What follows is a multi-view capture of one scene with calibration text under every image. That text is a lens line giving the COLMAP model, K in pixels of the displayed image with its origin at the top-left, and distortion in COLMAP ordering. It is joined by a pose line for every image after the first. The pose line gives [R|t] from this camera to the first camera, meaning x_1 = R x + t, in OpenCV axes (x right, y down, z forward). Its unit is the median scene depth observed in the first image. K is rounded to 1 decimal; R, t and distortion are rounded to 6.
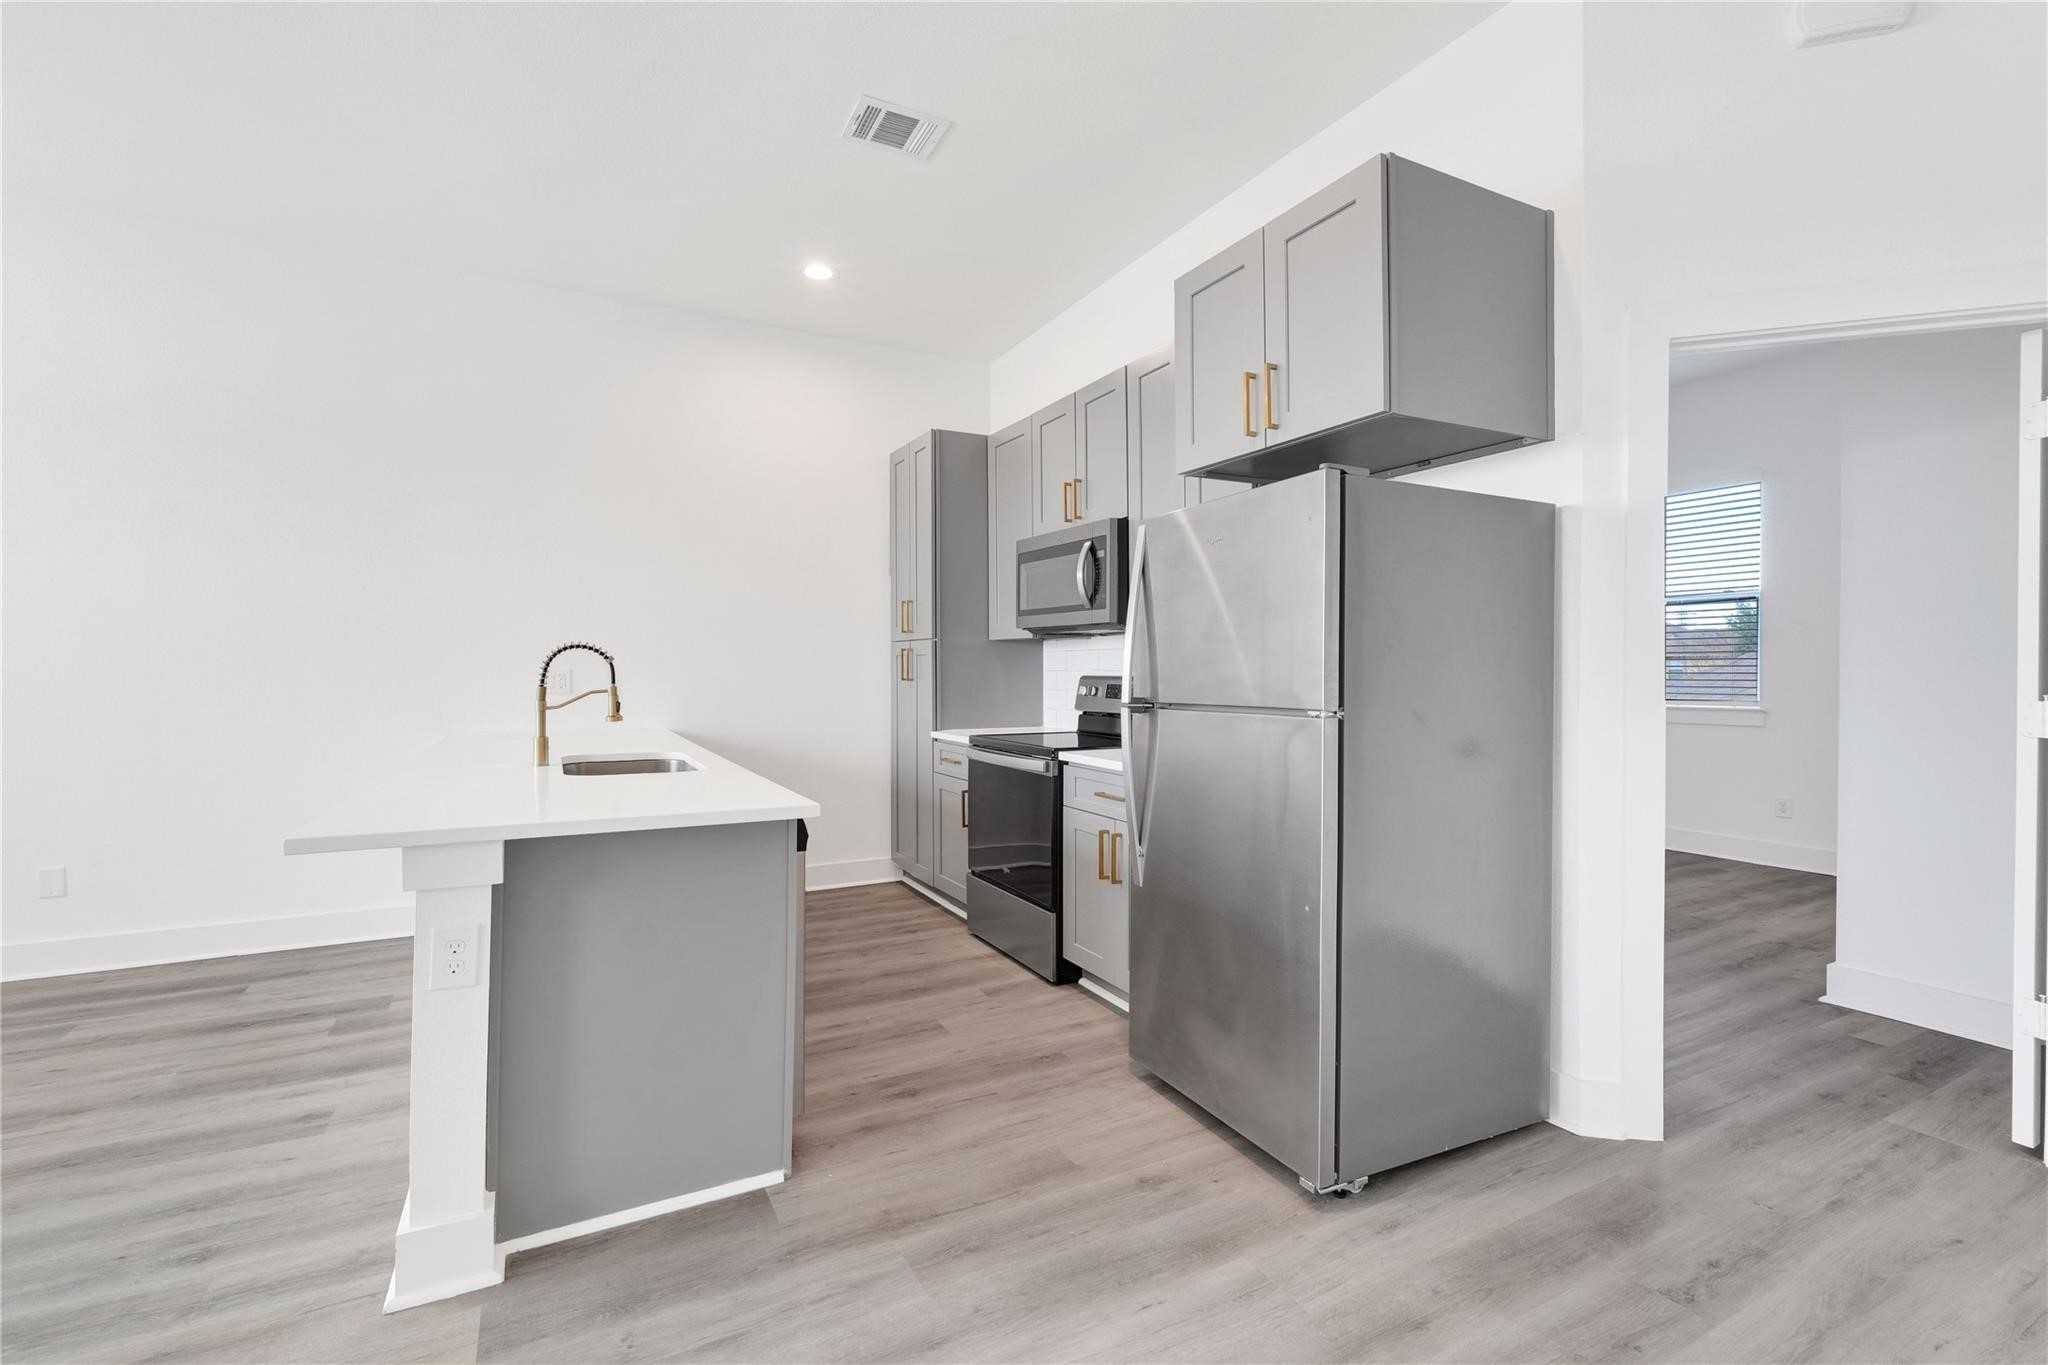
lens RADIAL K [[880.0, 0, 996.0], [0, 880.0, 682.9], [0, 0, 1]] dist [0.002101, -0.001249]
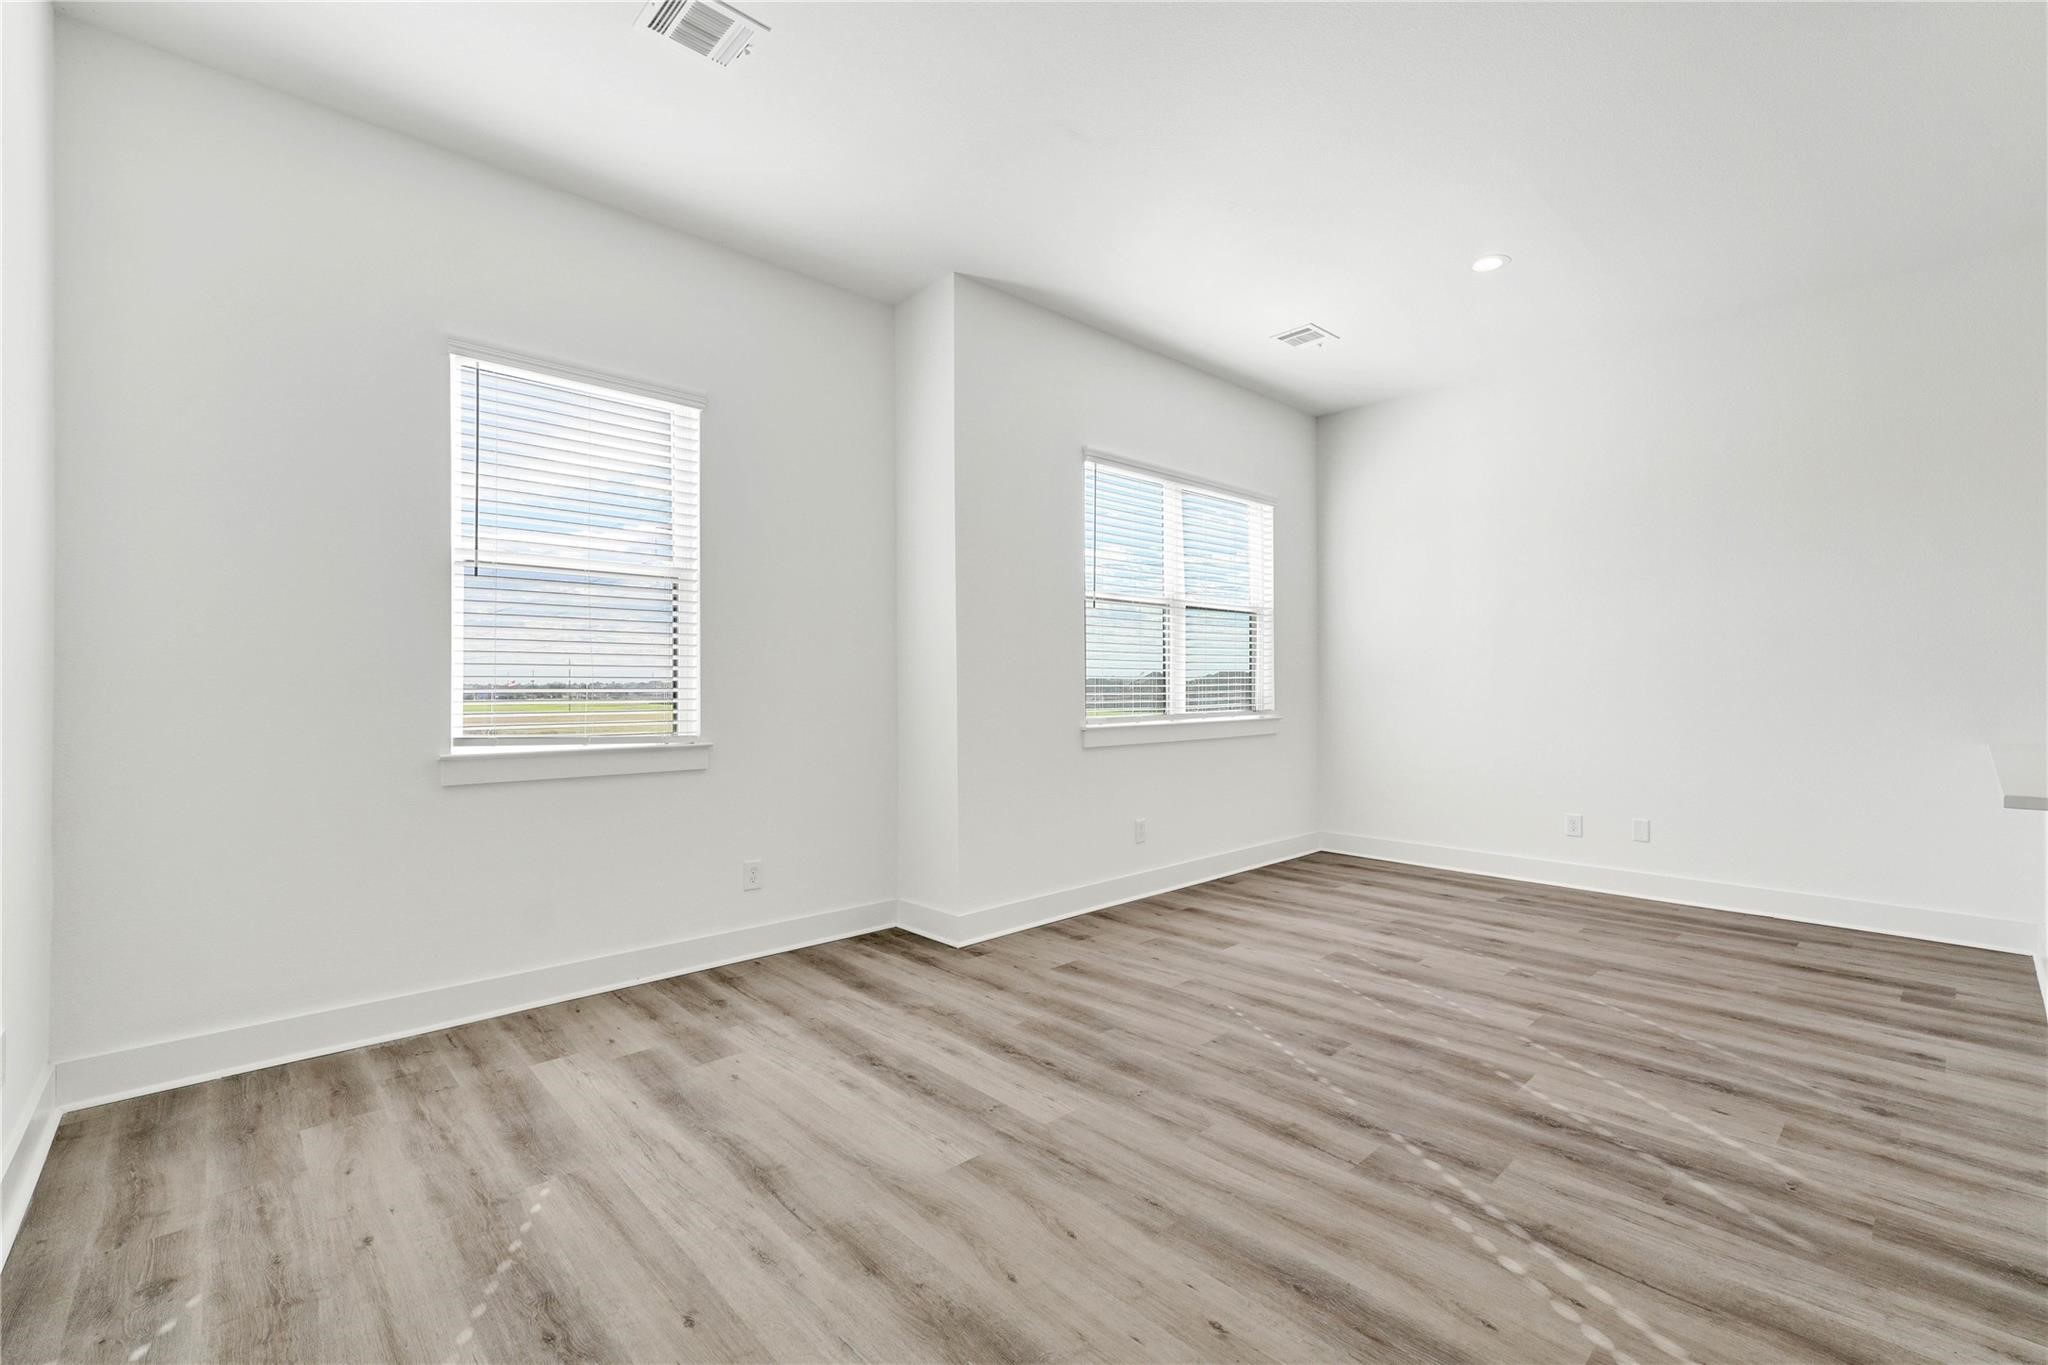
lens RADIAL K [[880.0, 0, 1031.1], [0, 880.0, 709.7], [0, 0, 1]] dist [0.002101, -0.001249]
pose [[0.280894, 0.020004, -0.959530, 0.003818], [-0.011699, 0.999780, 0.017418, 0.022867], [0.959667, 0.006333, 0.281067, -0.430177]]
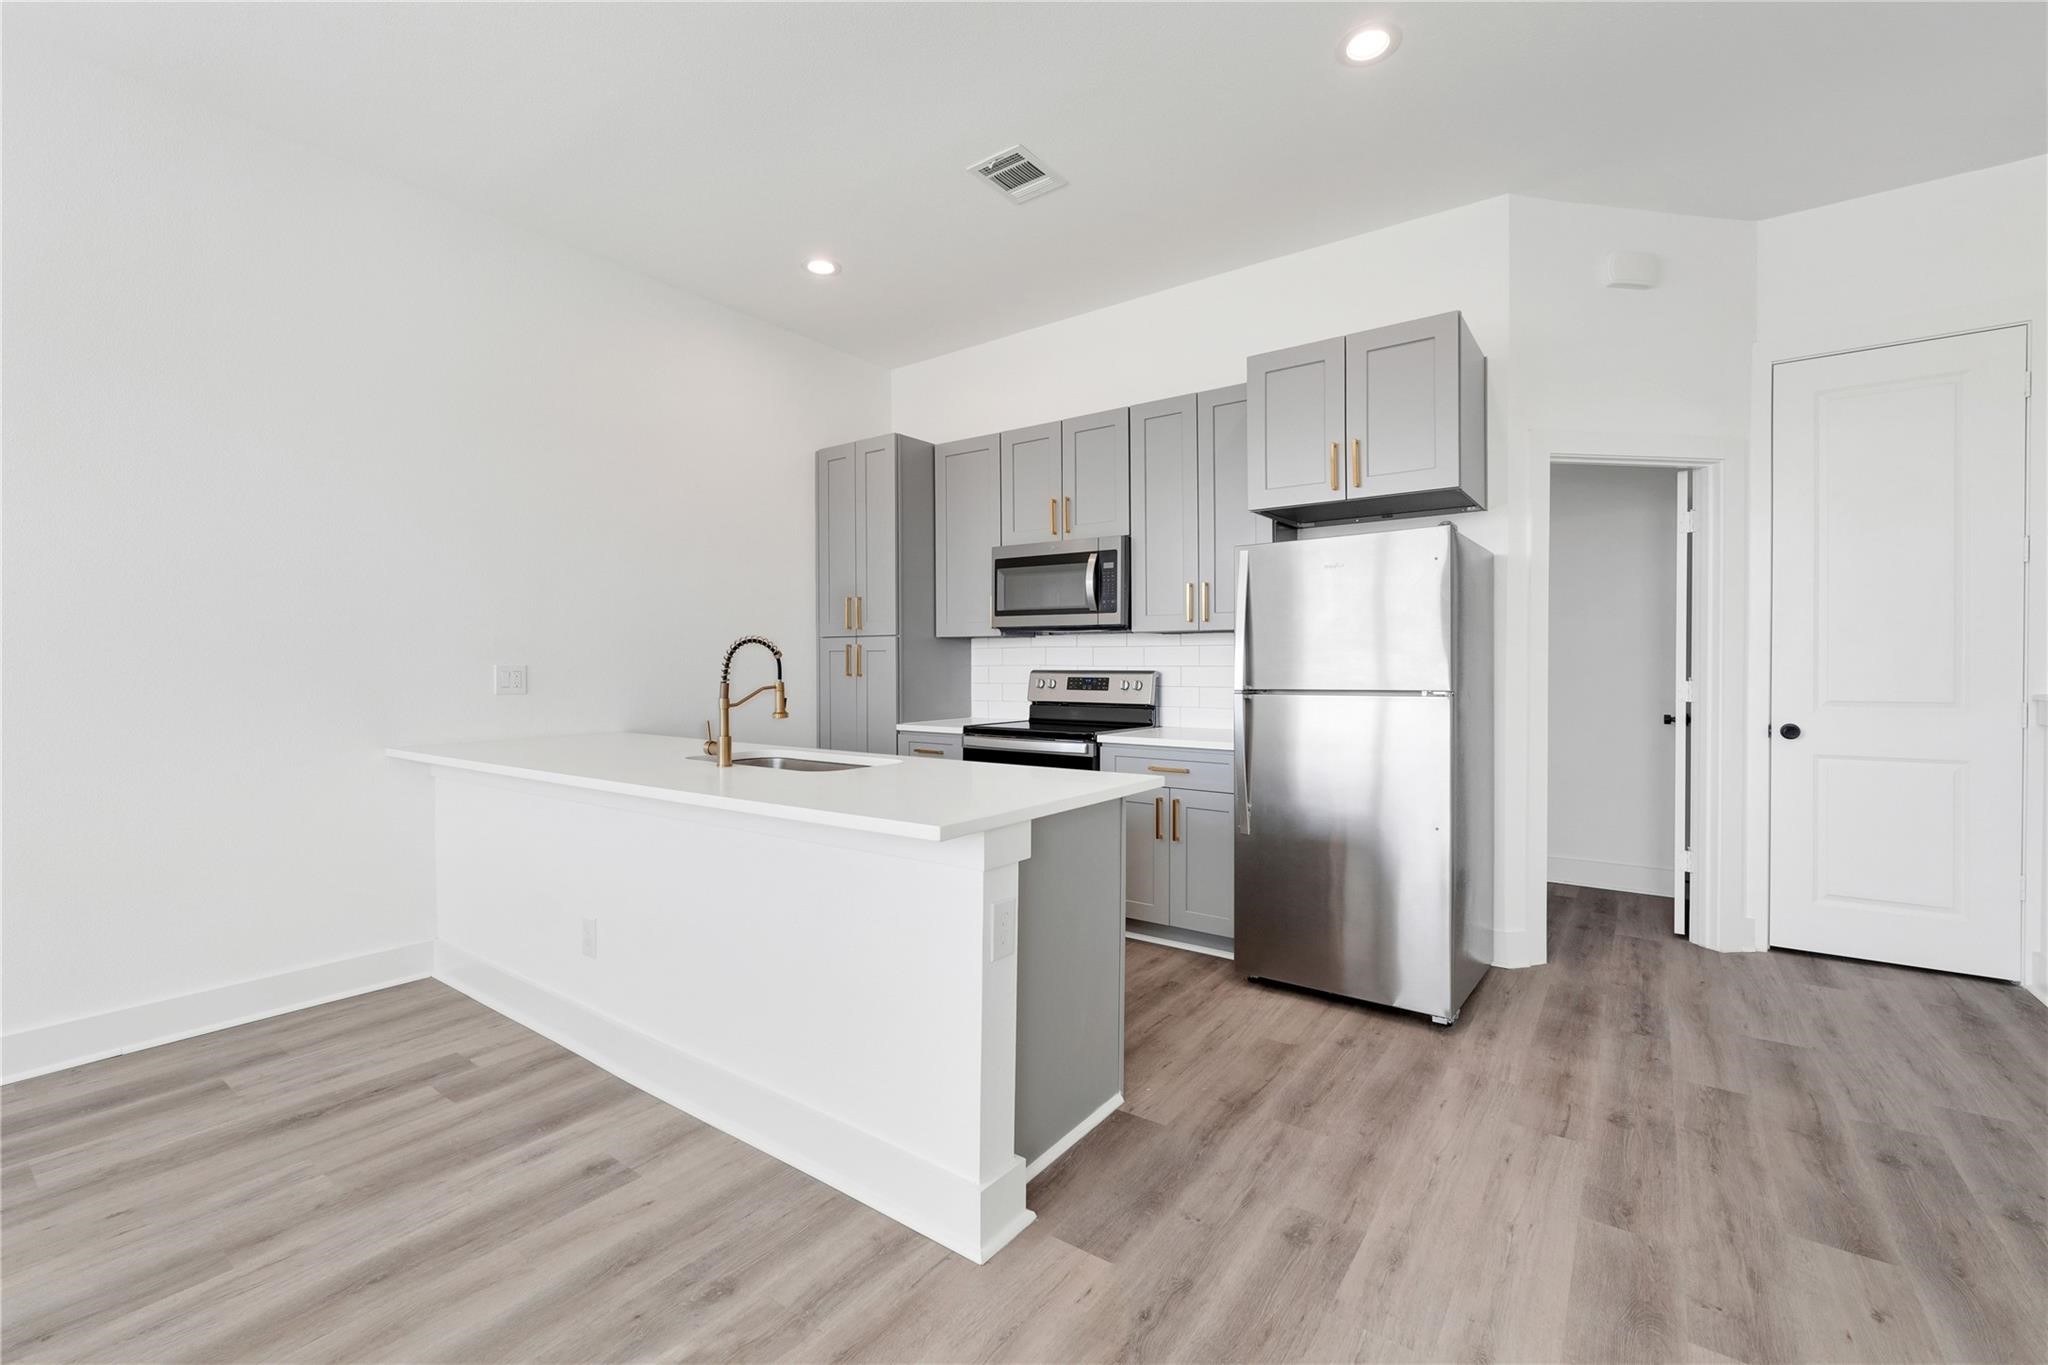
lens RADIAL K [[880.0, 0, 998.3], [0, 880.0, 684.4], [0, 0, 1]] dist [0.002101, -0.001249]
pose [[0.896310, -0.012029, 0.443264, -0.728725], [0.008795, 0.999918, 0.009351, -0.000728], [-0.443340, -0.004483, 0.896342, 0.021052]]
